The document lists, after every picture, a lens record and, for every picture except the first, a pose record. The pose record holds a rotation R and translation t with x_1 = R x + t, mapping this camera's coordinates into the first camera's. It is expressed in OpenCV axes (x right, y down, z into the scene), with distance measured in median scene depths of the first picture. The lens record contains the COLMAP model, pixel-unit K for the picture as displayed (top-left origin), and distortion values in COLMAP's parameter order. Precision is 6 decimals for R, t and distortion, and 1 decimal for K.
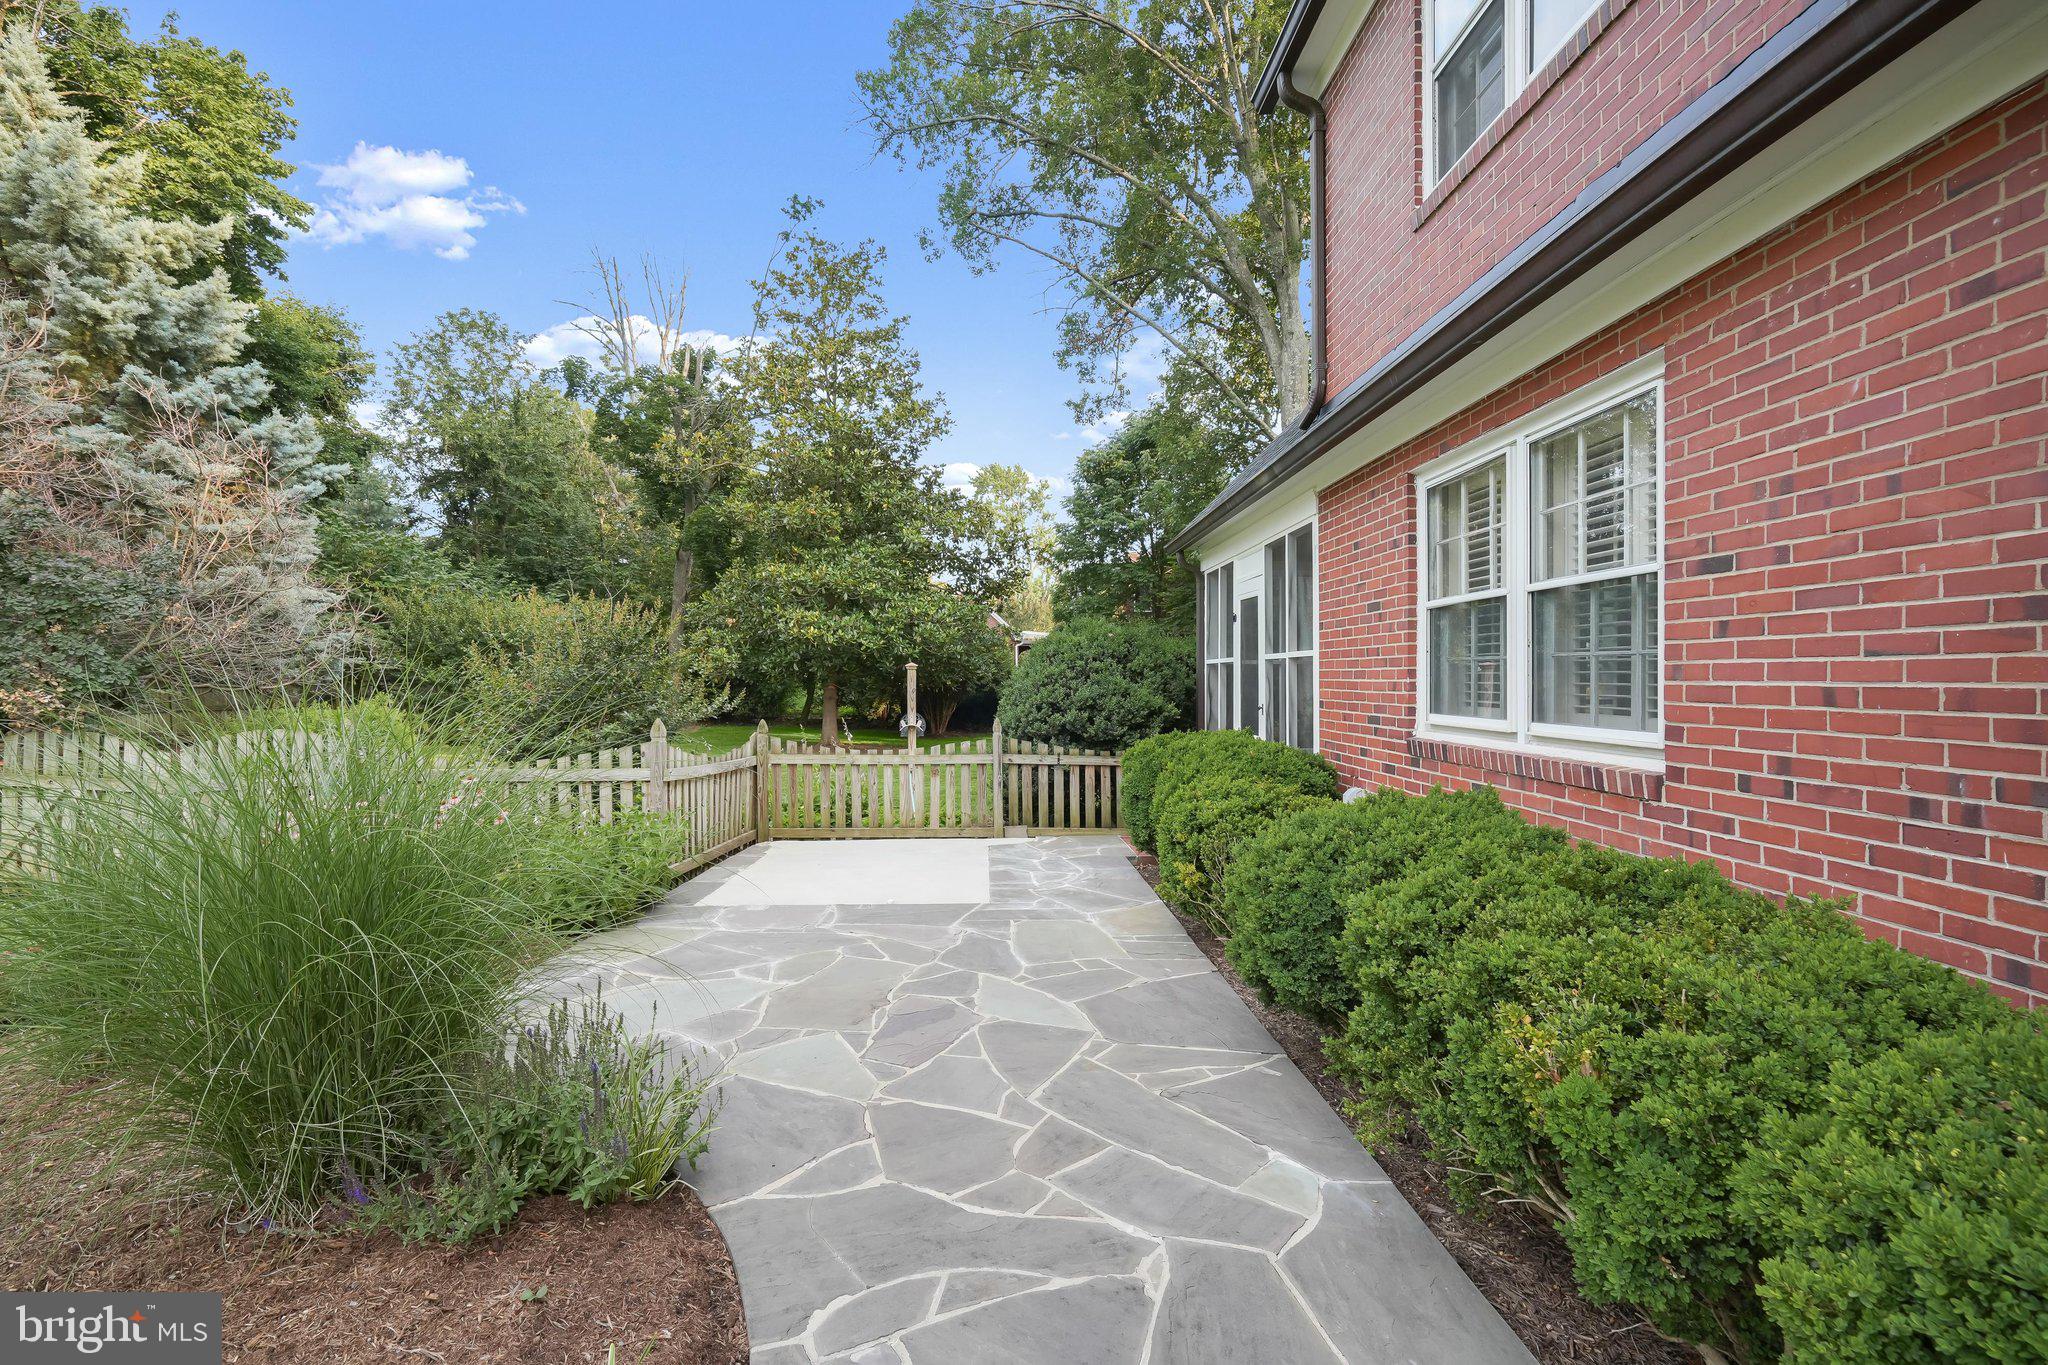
lens RADIAL K [[932.7, 0, 1028.7], [0, 932.7, 675.2], [0, 0, 1]] dist [-0.004618, -0.000248]
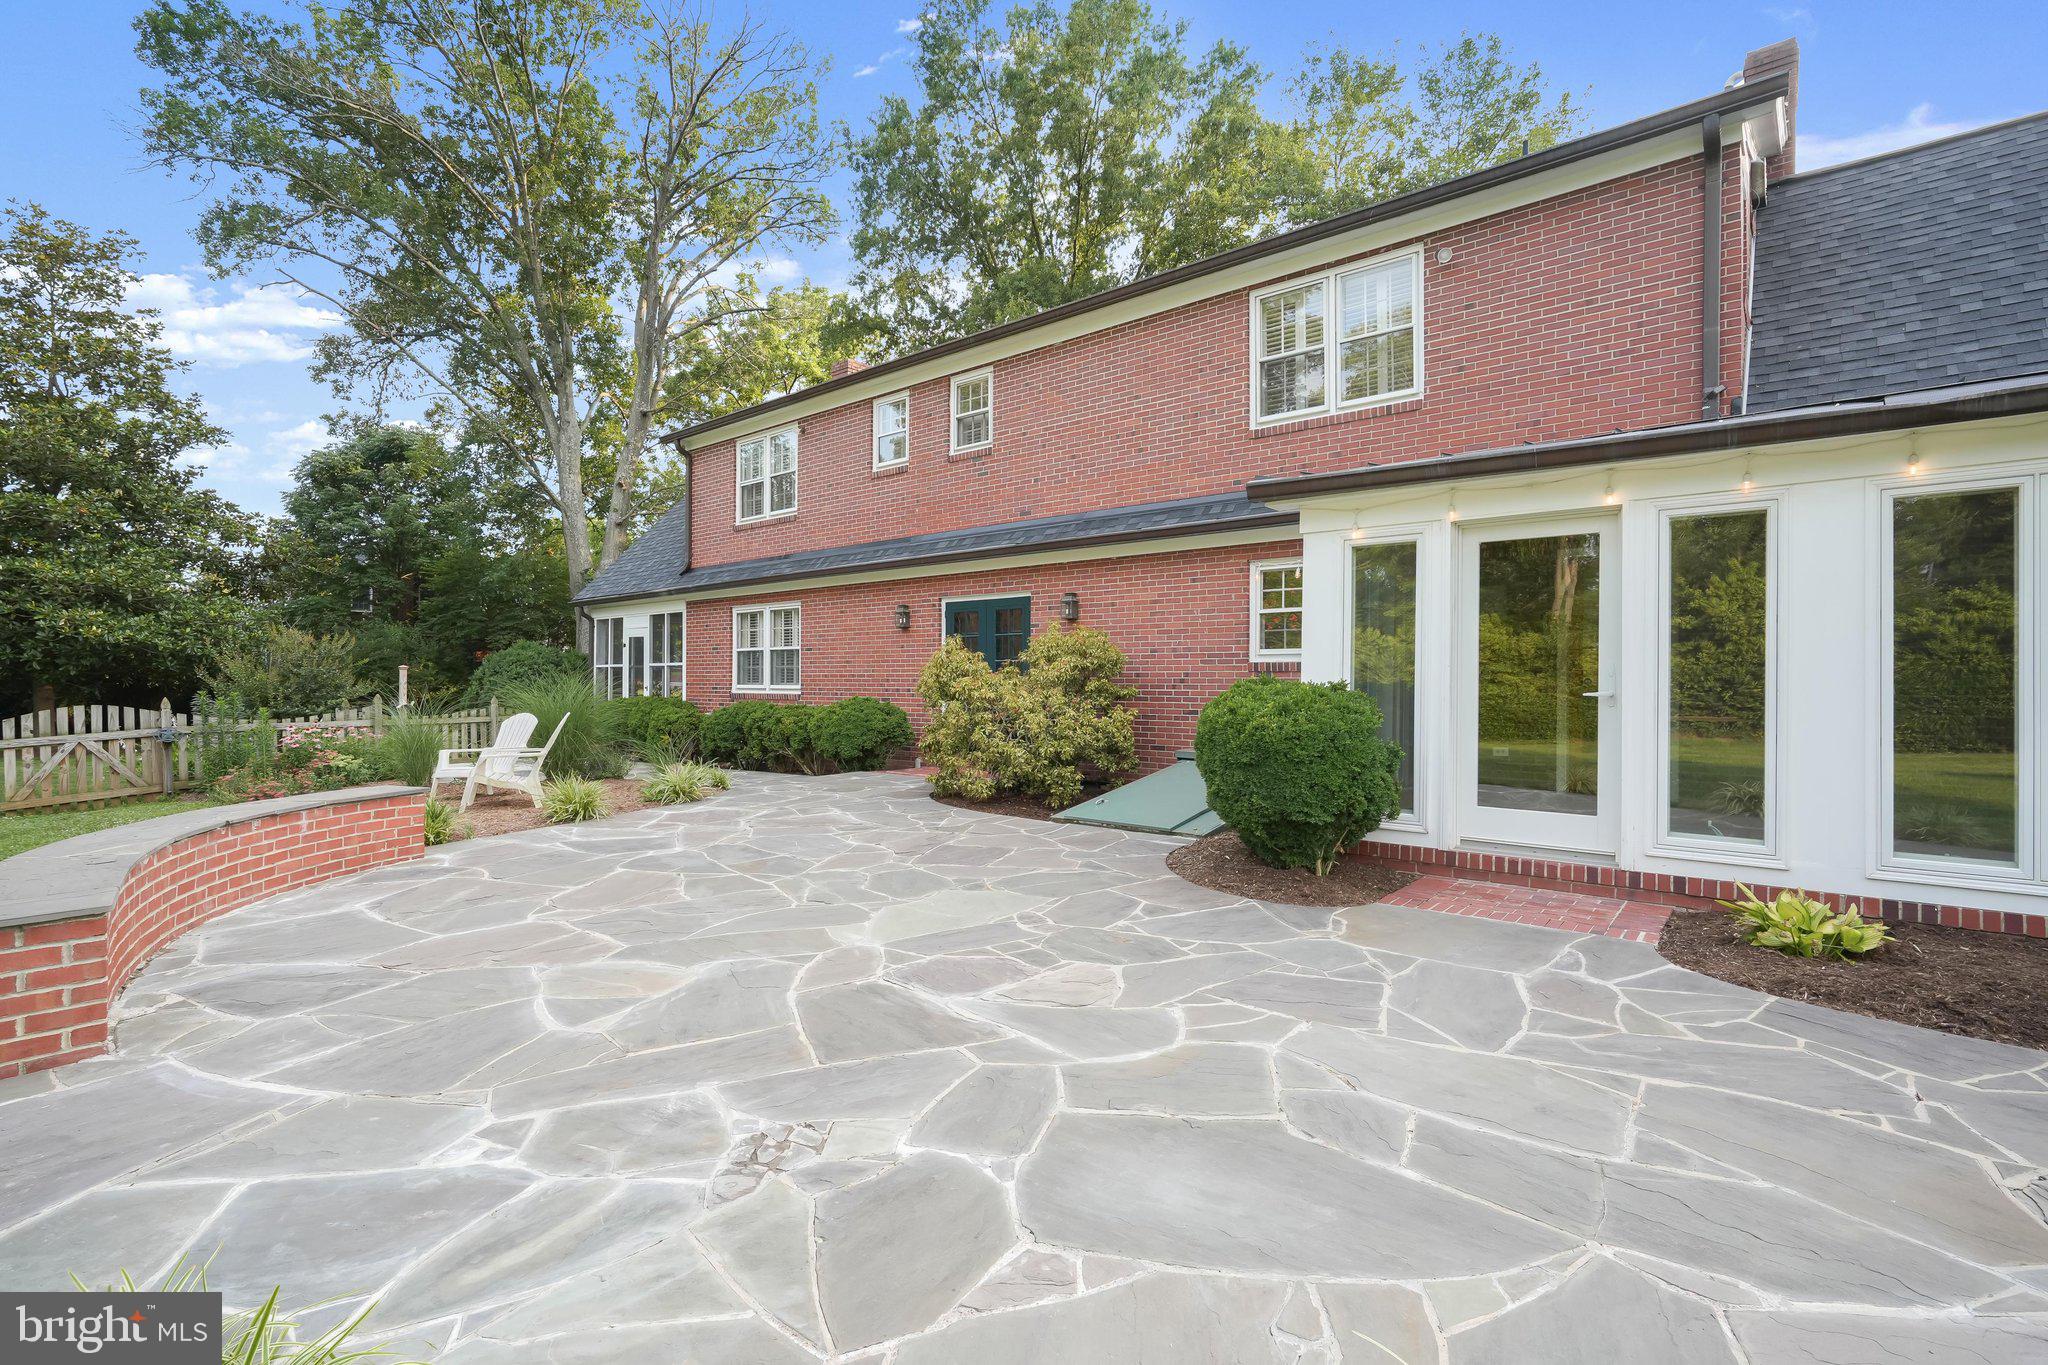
lens RADIAL K [[932.7, 0, 1028.7], [0, 932.7, 675.2], [0, 0, 1]] dist [-0.004618, -0.000248]
pose [[0.669990, 0.005051, 0.742353, -0.752361], [-0.003273, 0.999987, -0.003850, 0.010731], [-0.742363, 0.000150, 0.669998, -1.109711]]
